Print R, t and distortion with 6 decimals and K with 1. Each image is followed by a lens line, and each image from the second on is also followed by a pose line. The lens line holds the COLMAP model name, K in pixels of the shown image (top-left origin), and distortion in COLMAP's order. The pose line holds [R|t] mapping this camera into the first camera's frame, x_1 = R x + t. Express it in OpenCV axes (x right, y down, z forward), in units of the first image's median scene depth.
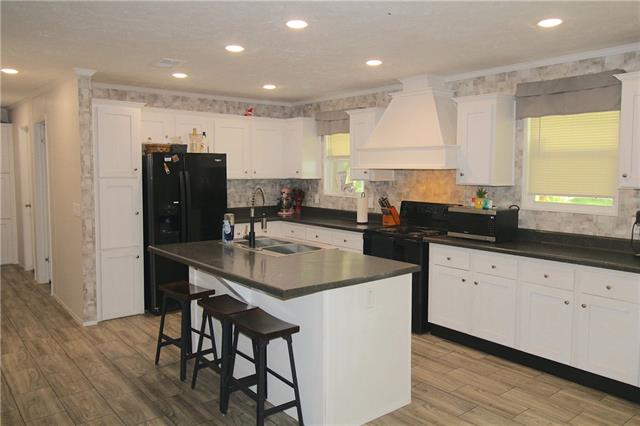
lens RADIAL K [[507.9, 0, 325.9], [0, 507.9, 200.4], [0, 0, 1]] dist [0.024129, 0.000617]
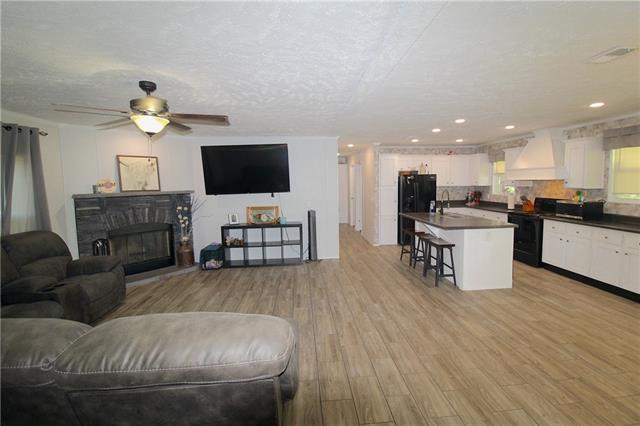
lens RADIAL K [[294.0, 0, 322.1], [0, 294.0, 211.8], [0, 0, 1]] dist [-0.029115, -0.000804]
pose [[0.820463, 0.039499, -0.570333, 0.135723], [-0.016598, 0.998836, 0.045298, 0.020535], [0.571458, -0.027699, 0.820164, -0.330873]]
